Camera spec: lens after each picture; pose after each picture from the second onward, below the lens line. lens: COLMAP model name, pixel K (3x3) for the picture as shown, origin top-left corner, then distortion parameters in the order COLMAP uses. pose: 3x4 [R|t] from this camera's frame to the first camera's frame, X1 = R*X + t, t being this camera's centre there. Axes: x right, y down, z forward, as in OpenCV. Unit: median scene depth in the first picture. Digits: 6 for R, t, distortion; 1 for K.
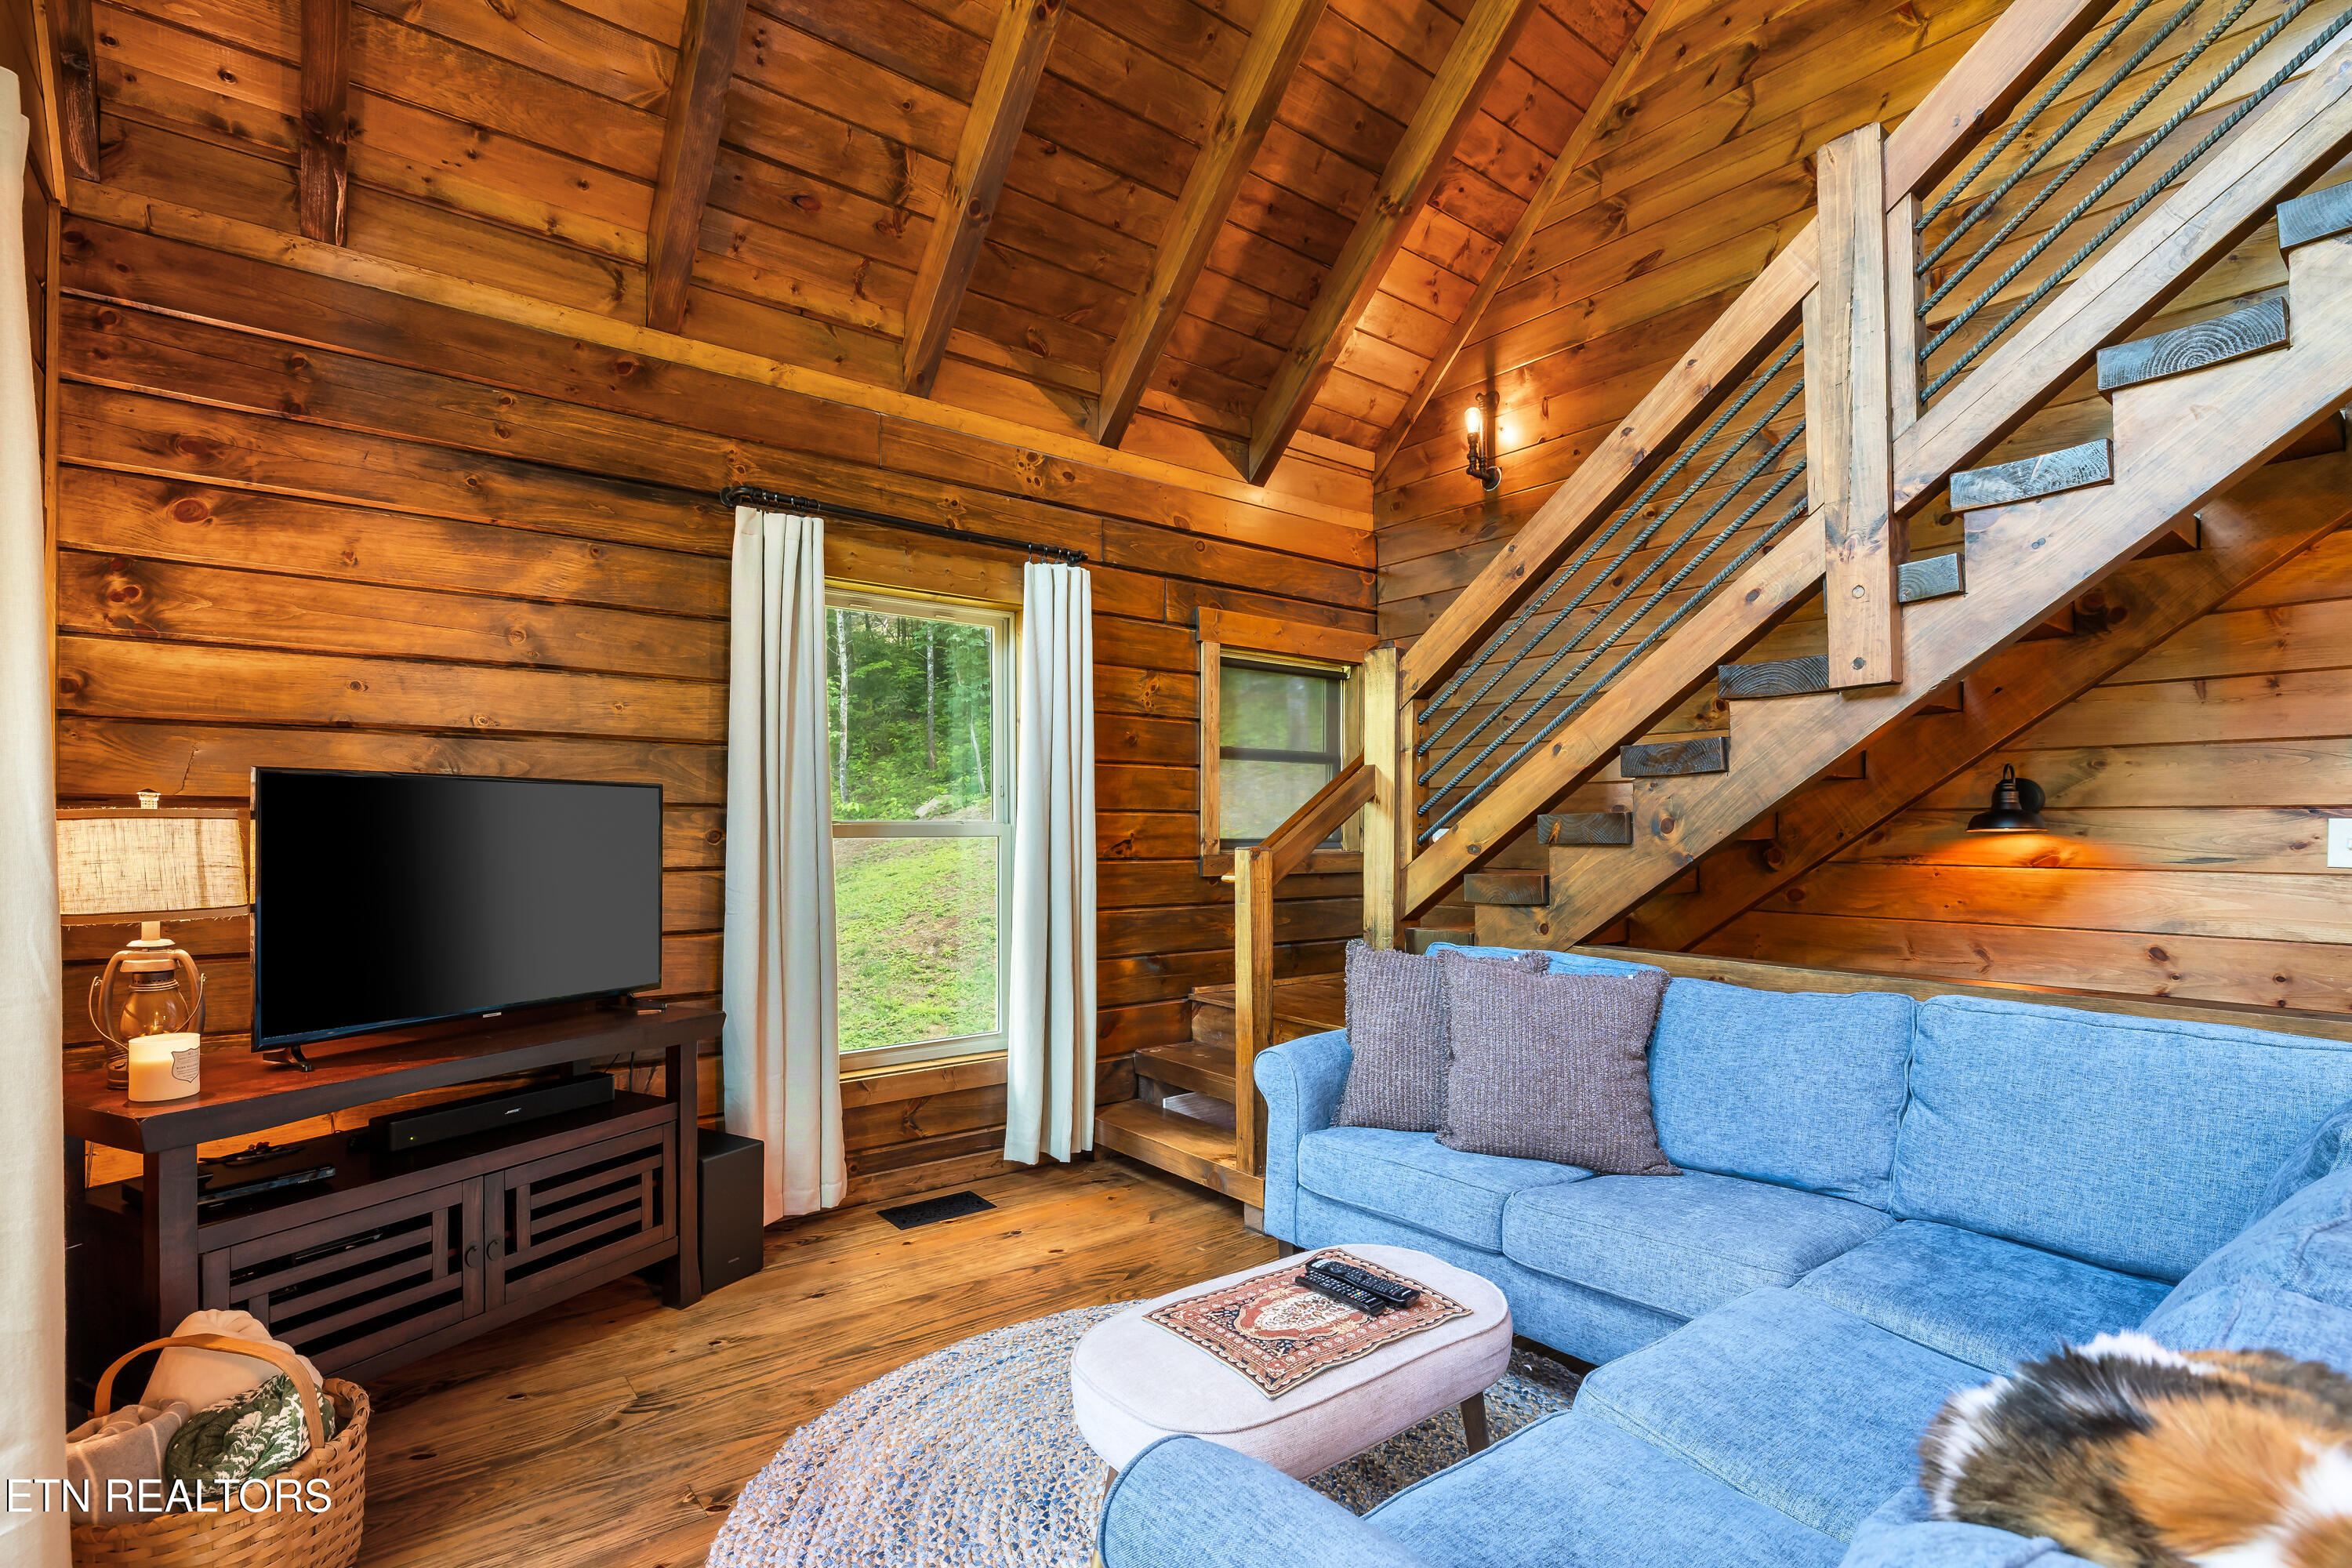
lens RADIAL K [[1121.7, 0, 1135.8], [0, 1121.7, 825.6], [0, 0, 1]] dist [0.001001, 0.001378]
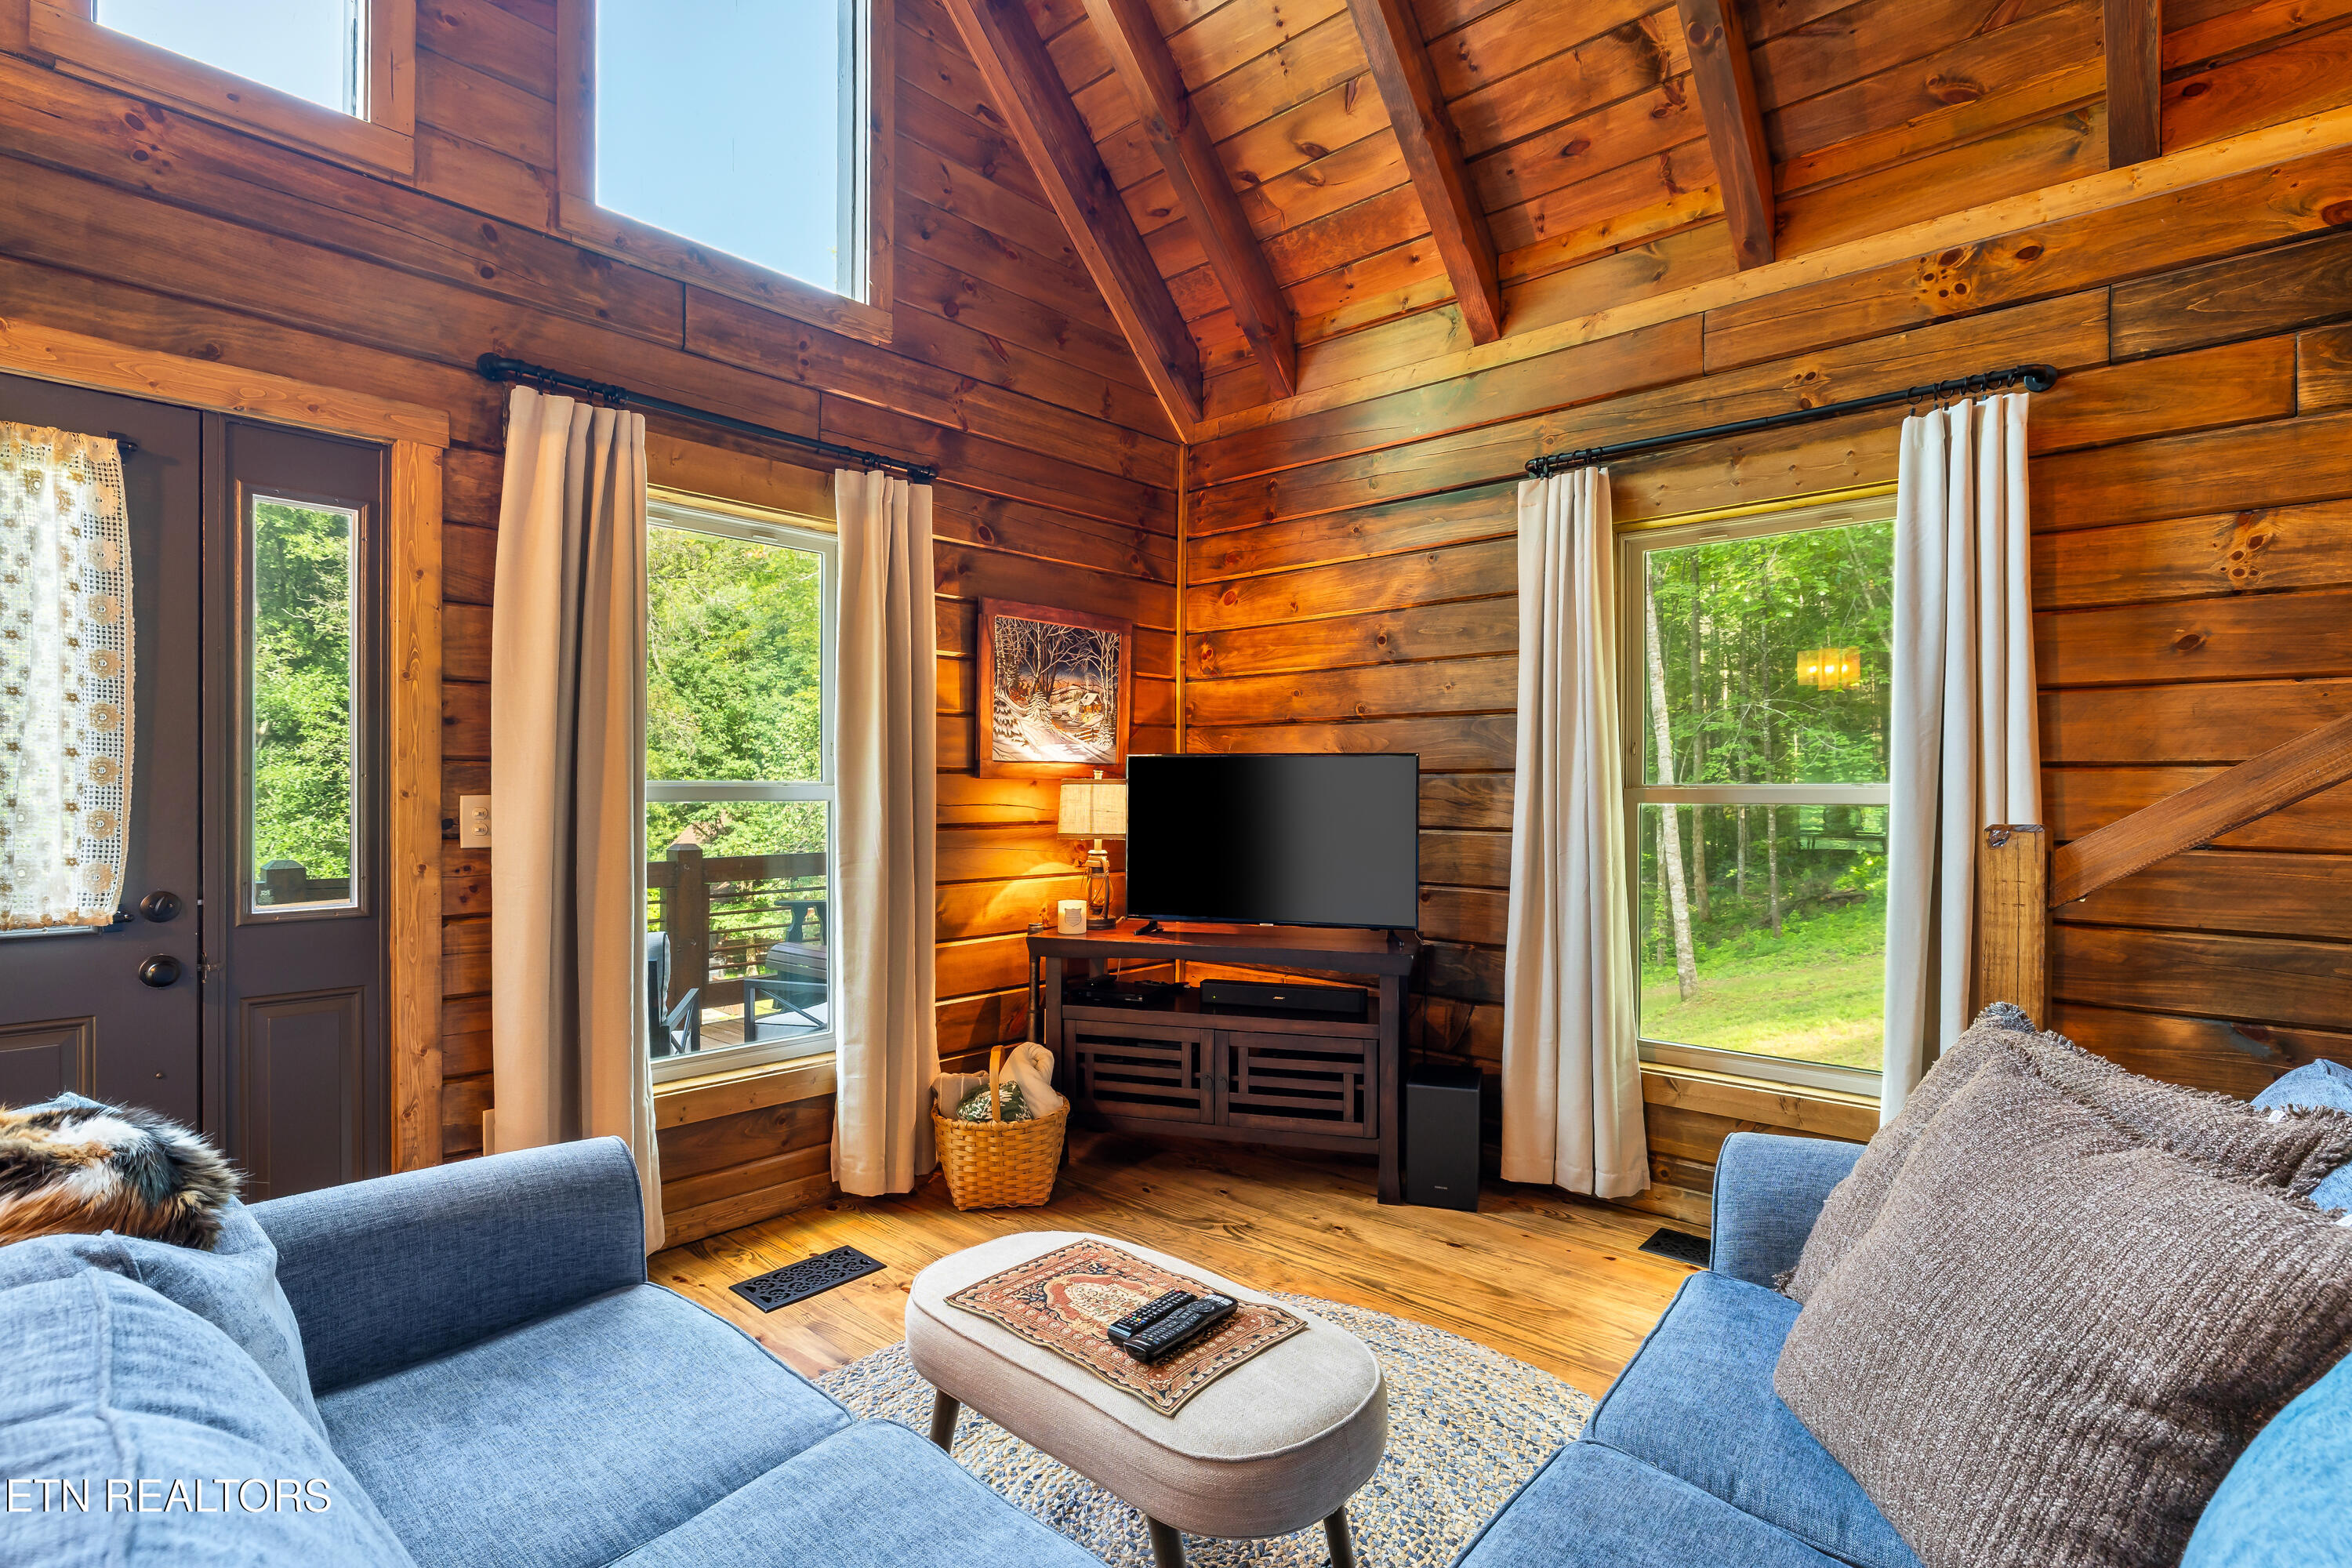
lens RADIAL K [[1121.7, 0, 1173.2], [0, 1121.7, 784.6], [0, 0, 1]] dist [0.001001, 0.001378]
pose [[0.189123, -0.005545, -0.981938, 0.707813], [-0.004035, 0.999971, -0.006424, 0.004210], [0.981945, 0.005177, 0.189096, 0.571372]]
